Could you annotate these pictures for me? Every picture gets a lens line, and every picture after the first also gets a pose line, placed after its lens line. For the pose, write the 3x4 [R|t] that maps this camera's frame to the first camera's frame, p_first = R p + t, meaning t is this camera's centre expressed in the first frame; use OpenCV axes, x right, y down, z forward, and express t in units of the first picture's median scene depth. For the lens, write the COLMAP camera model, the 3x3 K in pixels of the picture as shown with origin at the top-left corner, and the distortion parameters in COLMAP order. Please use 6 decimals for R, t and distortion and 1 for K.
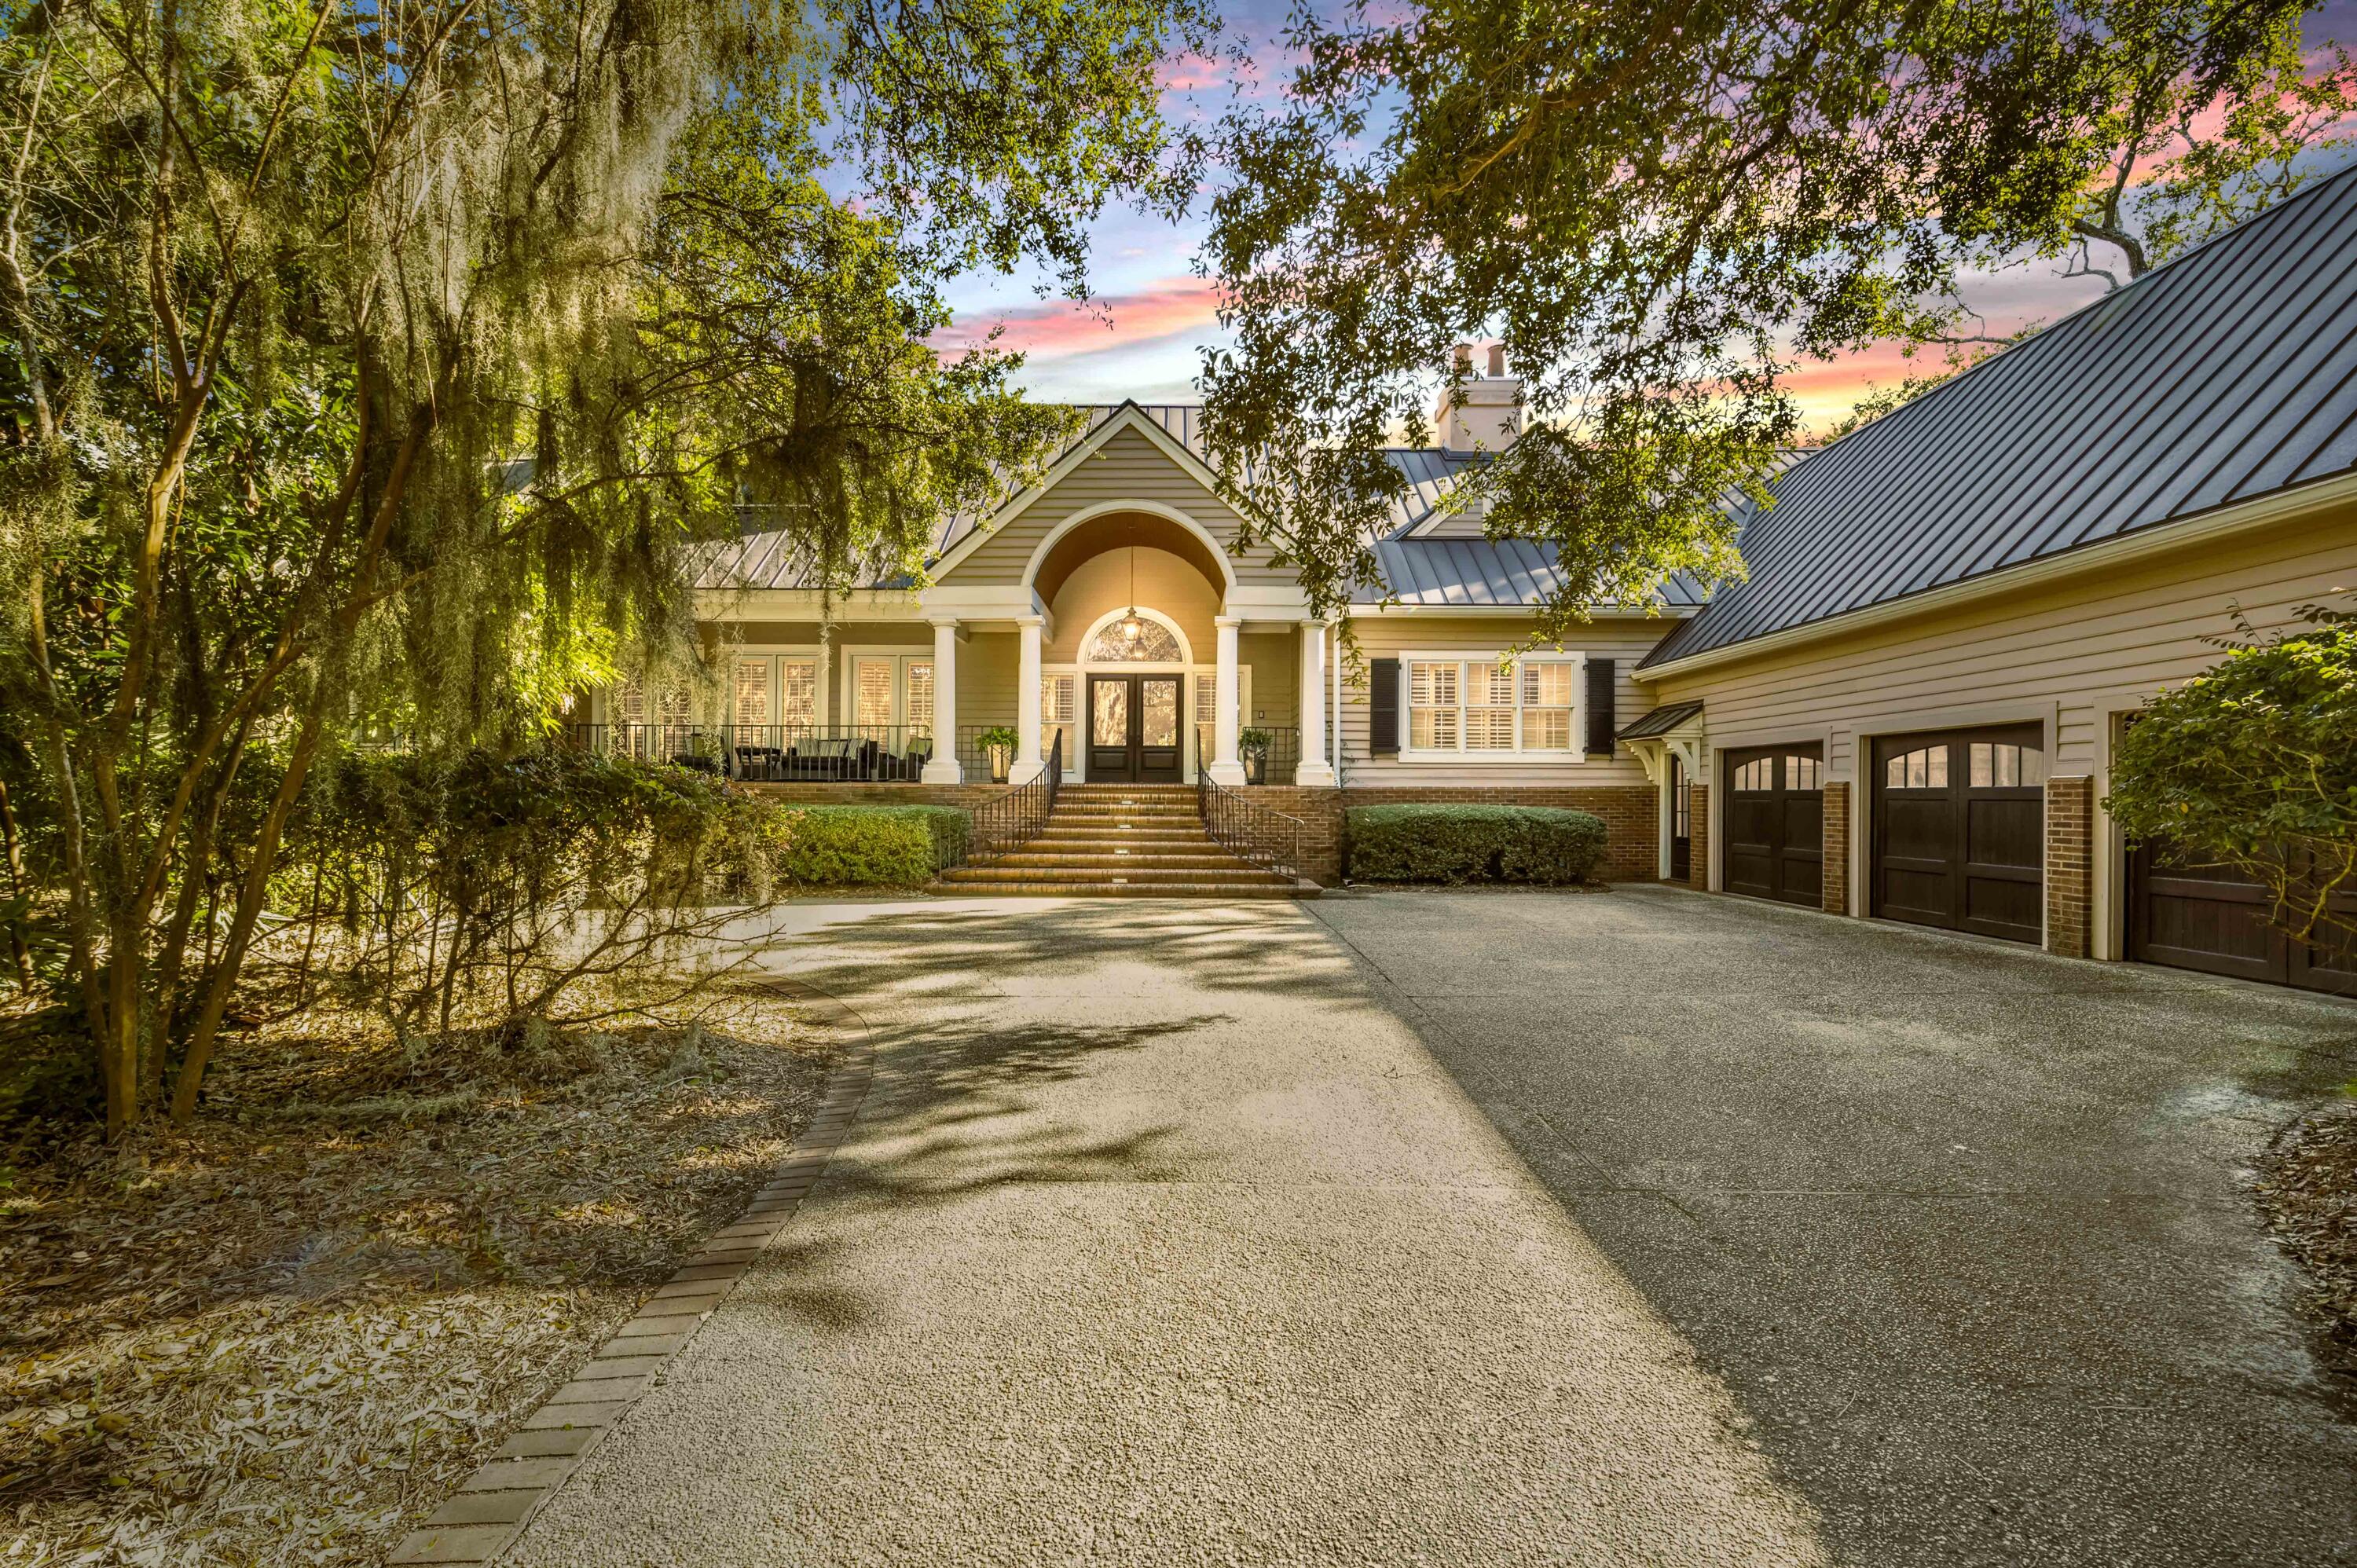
lens RADIAL K [[1066.3, 0, 1126.3], [0, 1066.3, 797.8], [0, 0, 1]] dist [-0.011680, -0.000501]
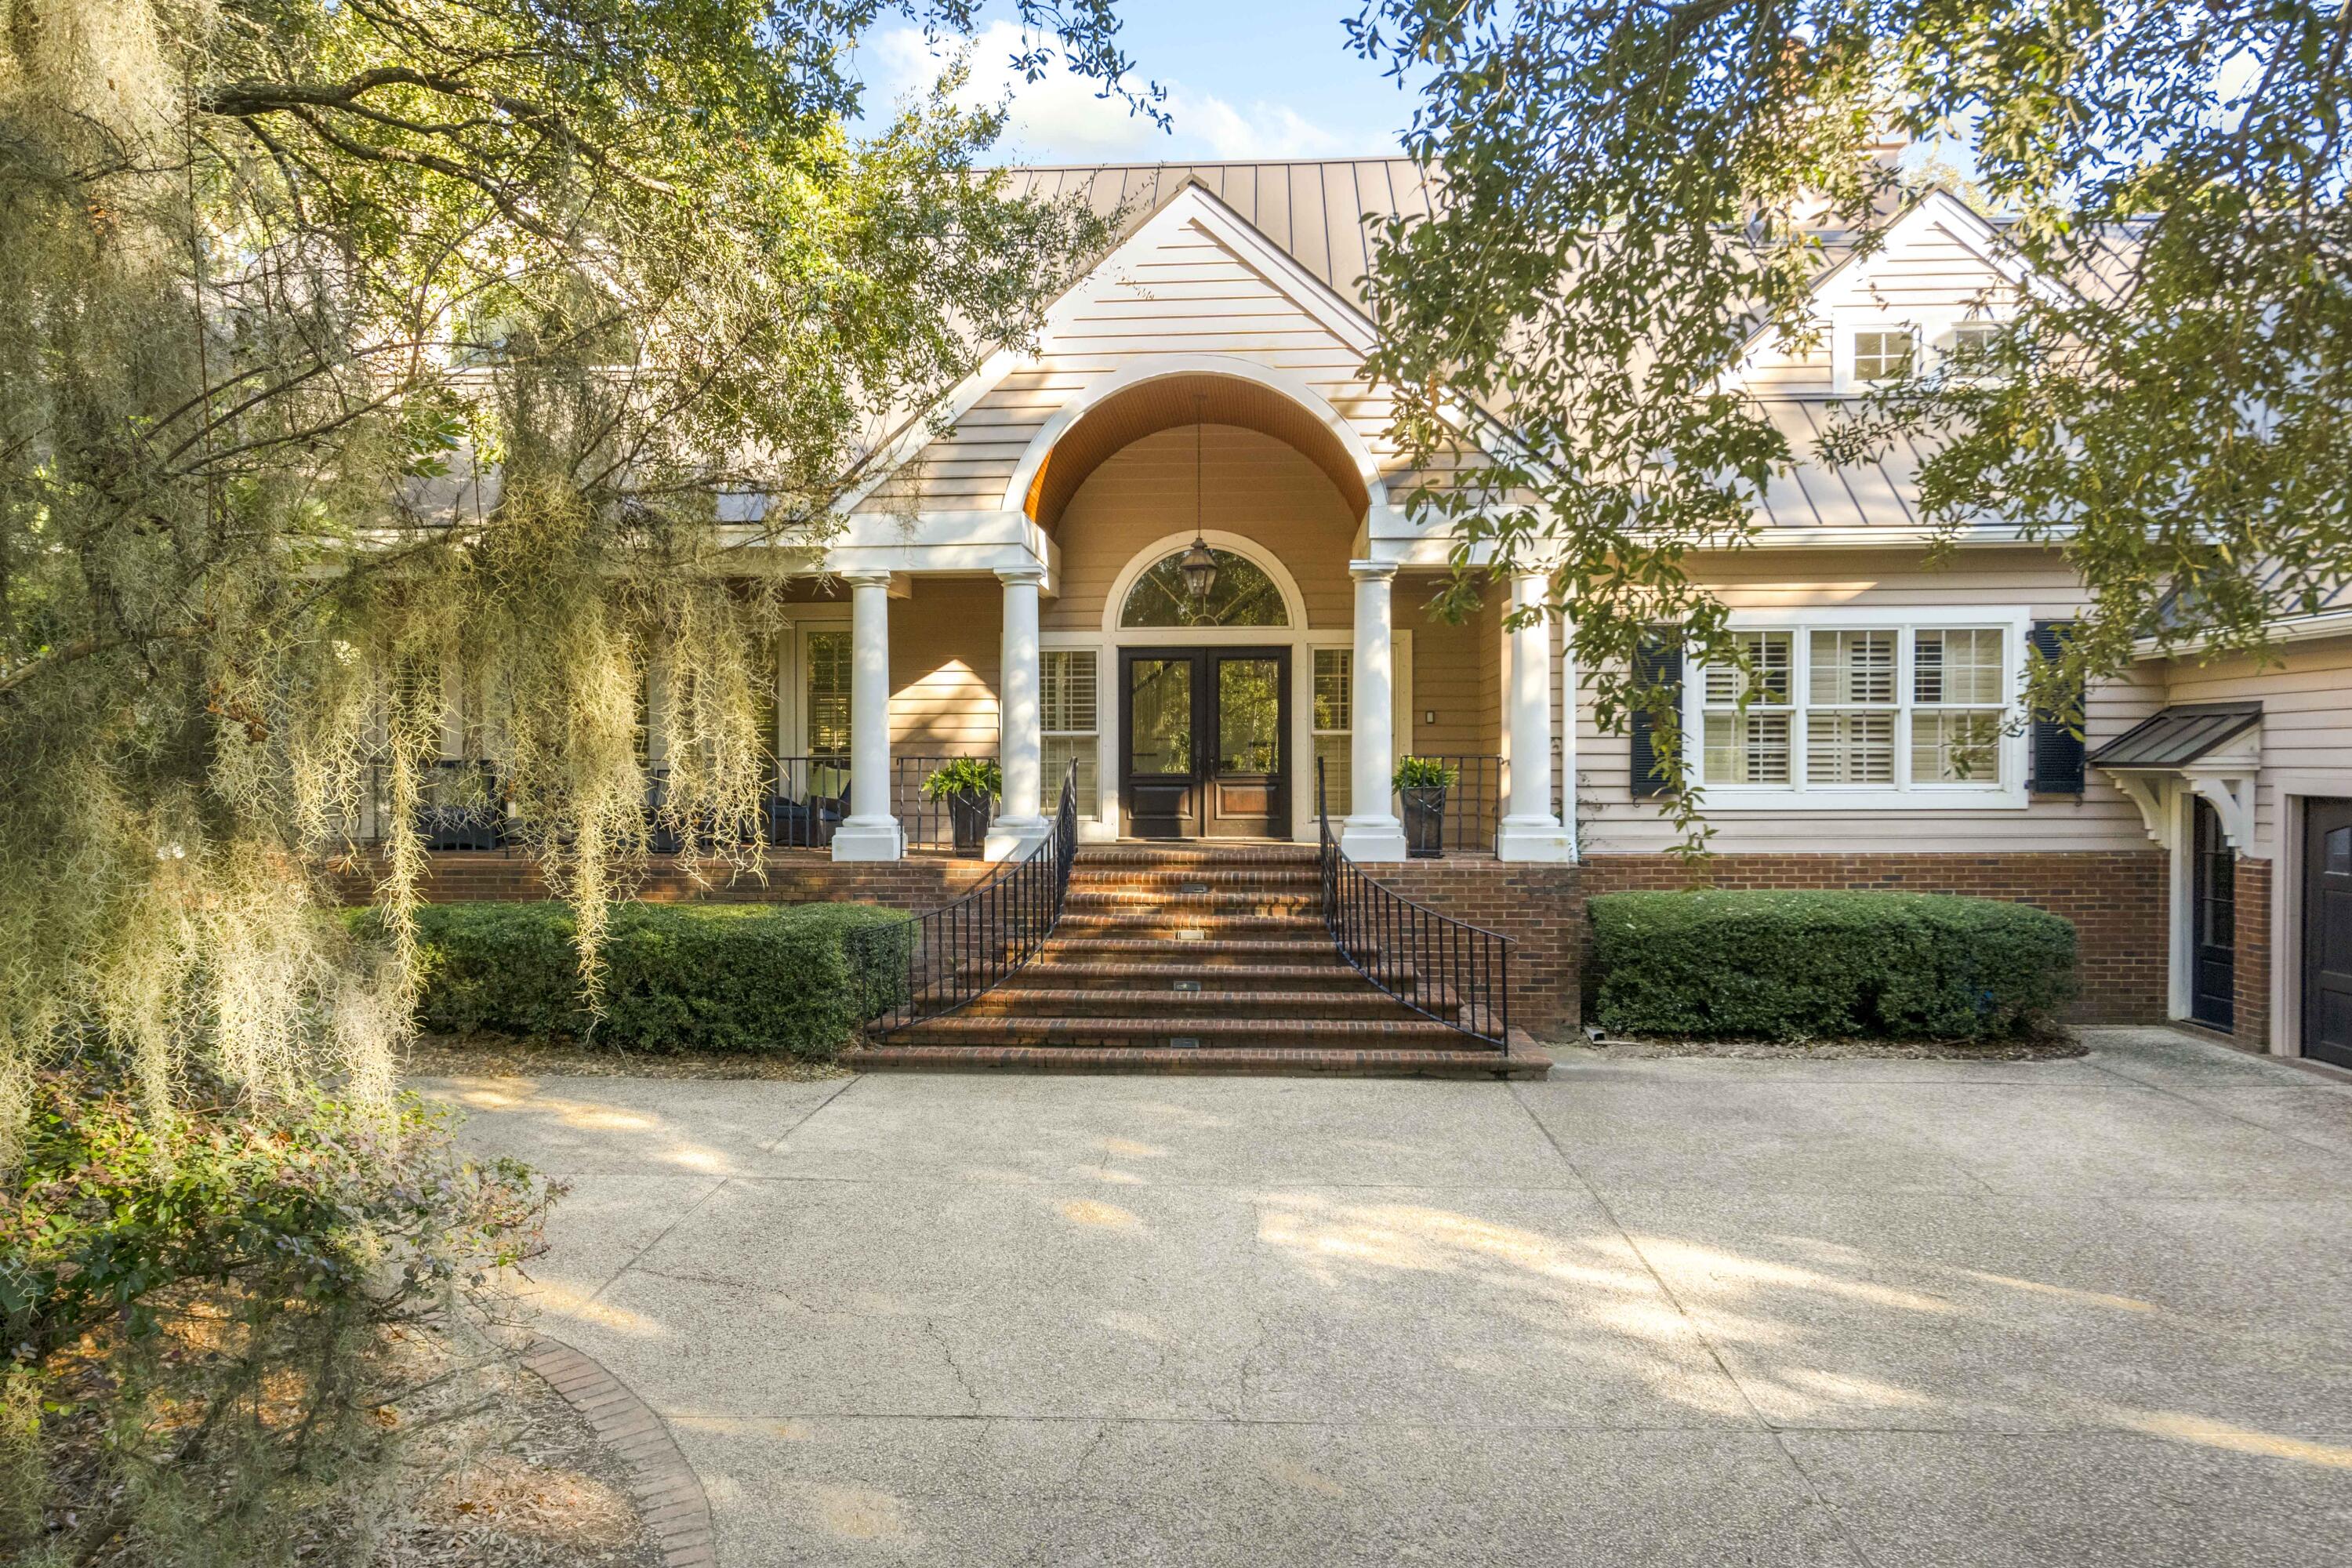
lens RADIAL K [[1764.9, 0, 1082.7], [0, 1764.9, 795.2], [0, 0, 1]] dist [-0.000428, -0.003824]
pose [[0.998439, -0.008754, -0.055172, -0.008672], [0.009711, 0.999806, 0.017109, -0.083297], [0.055011, -0.017618, 0.998330, 0.090460]]
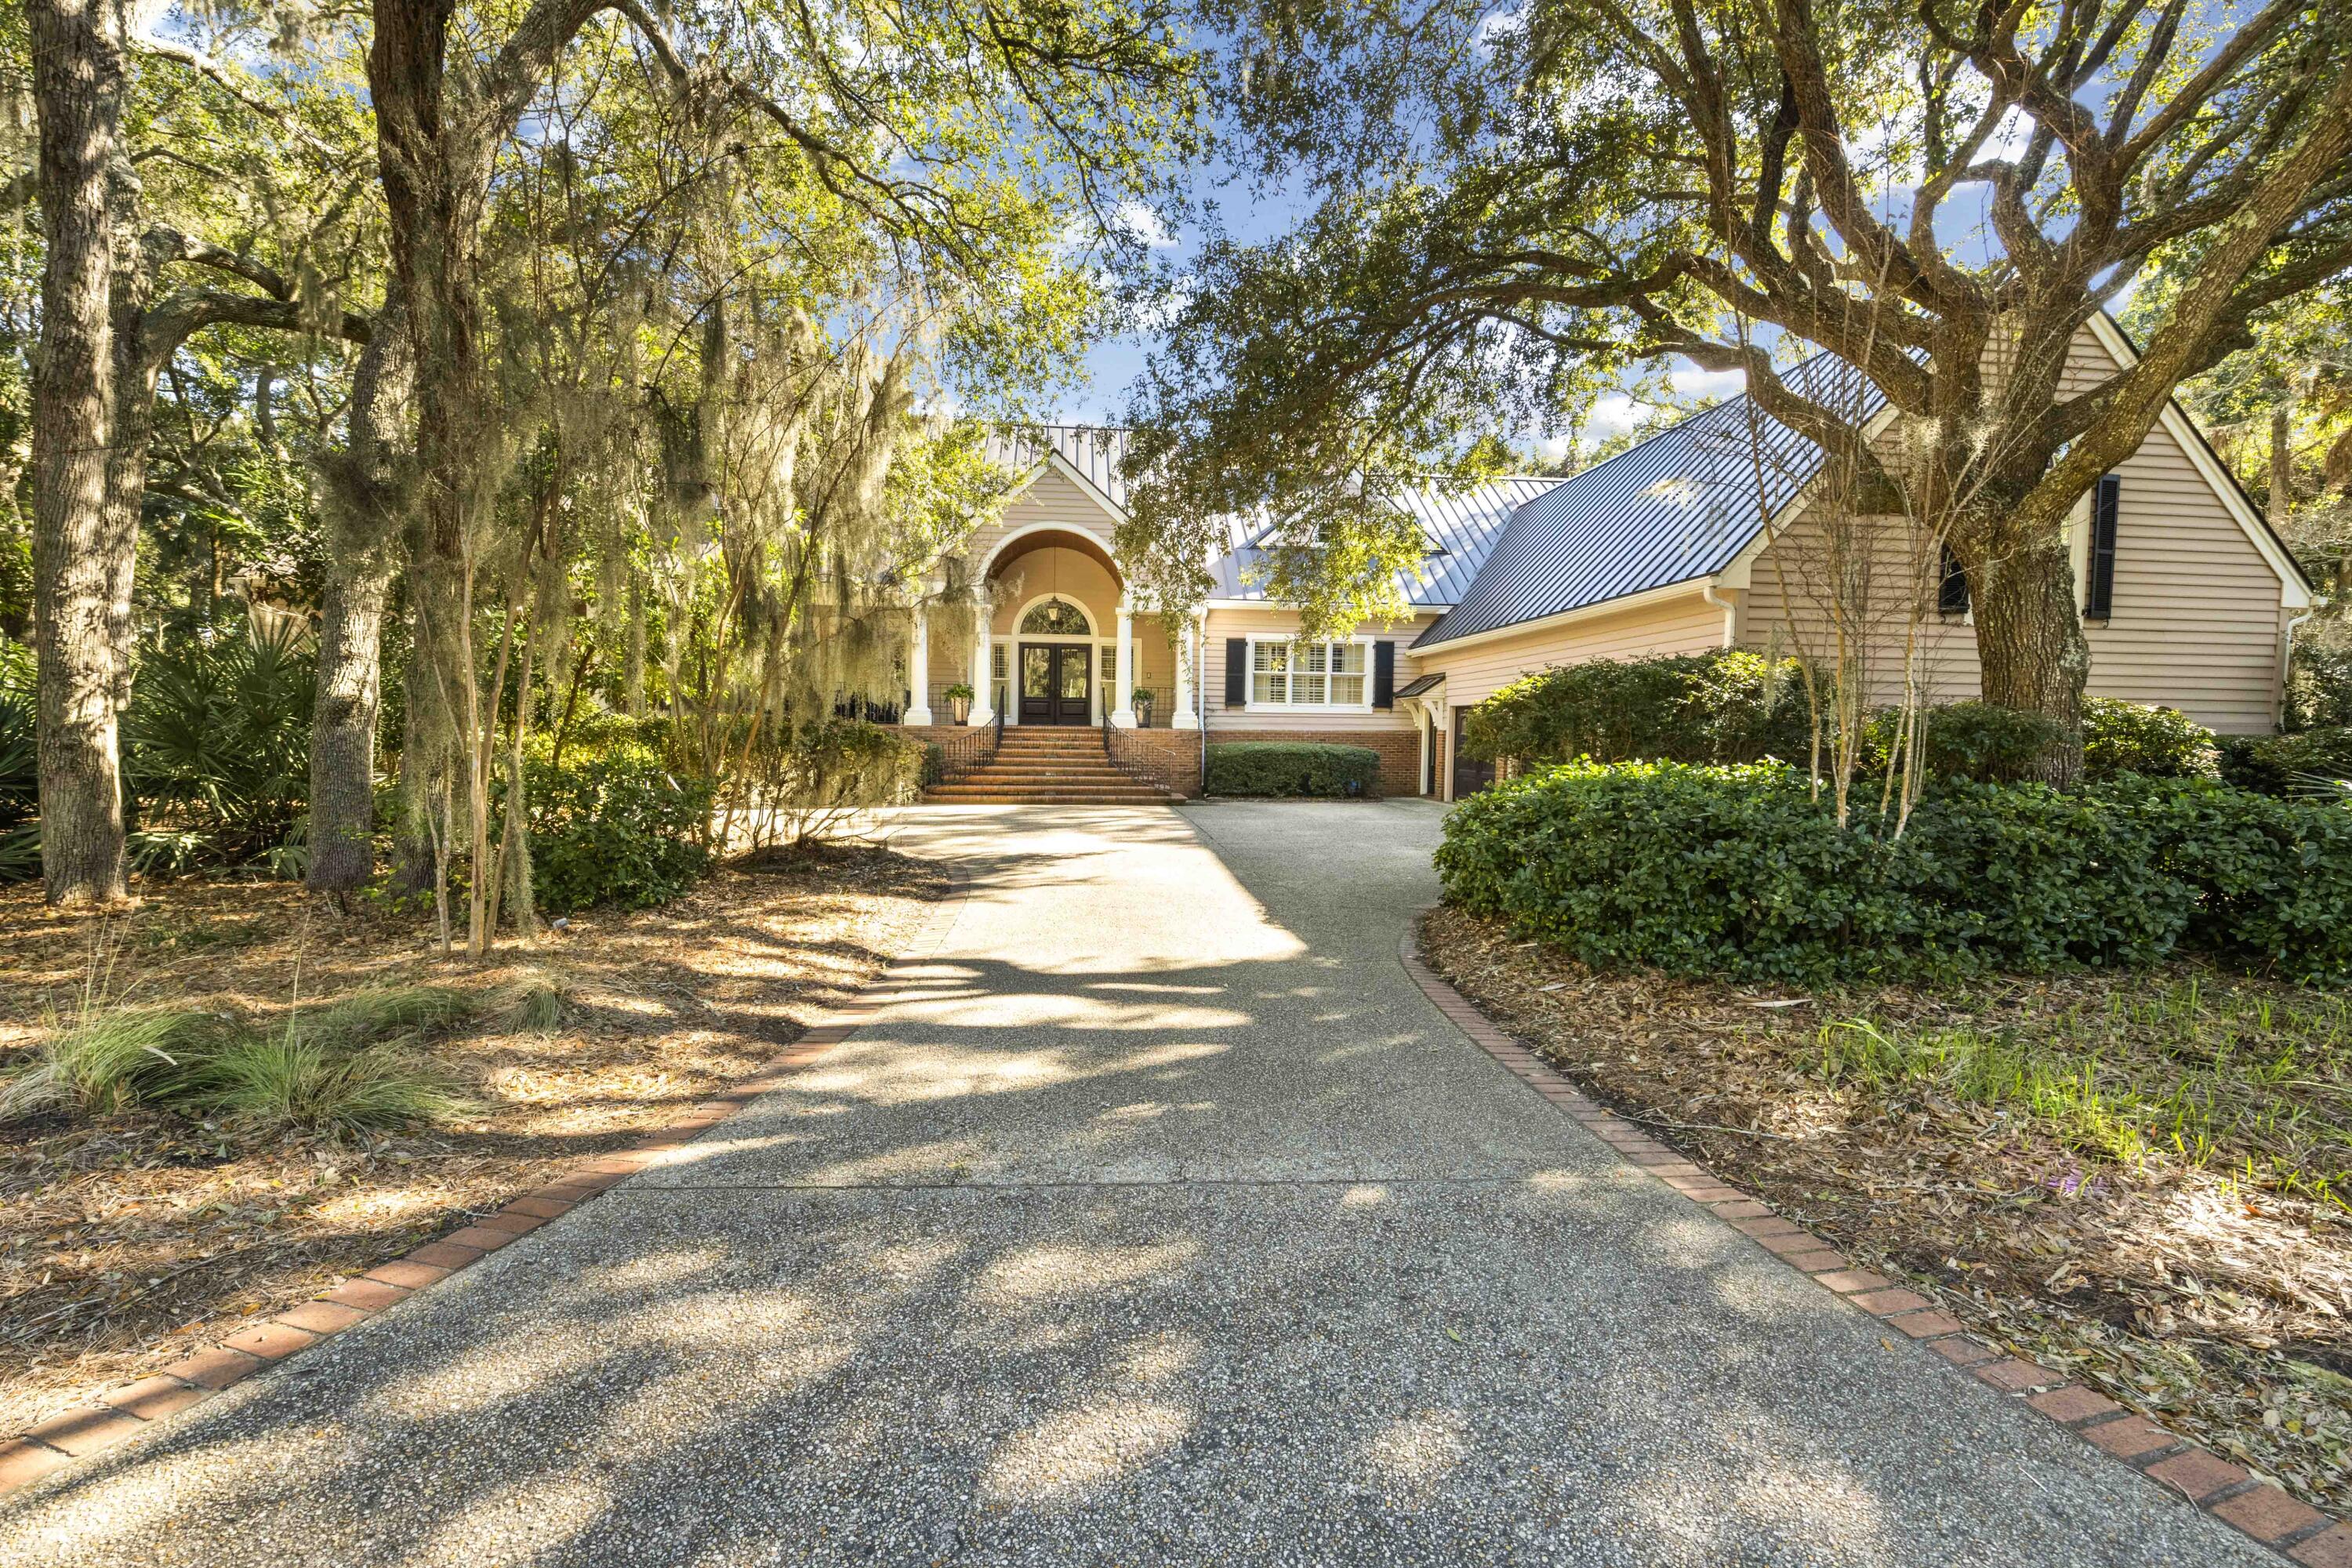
lens RADIAL K [[1067.9, 0, 1153.1], [0, 1067.9, 809.3], [0, 0, 1]] dist [-0.010815, -0.000199]
pose [[0.992282, -0.002217, 0.123980, -0.056844], [-0.006338, 0.997626, 0.068565, -0.001909], [-0.123838, -0.068822, 0.989913, -0.549169]]
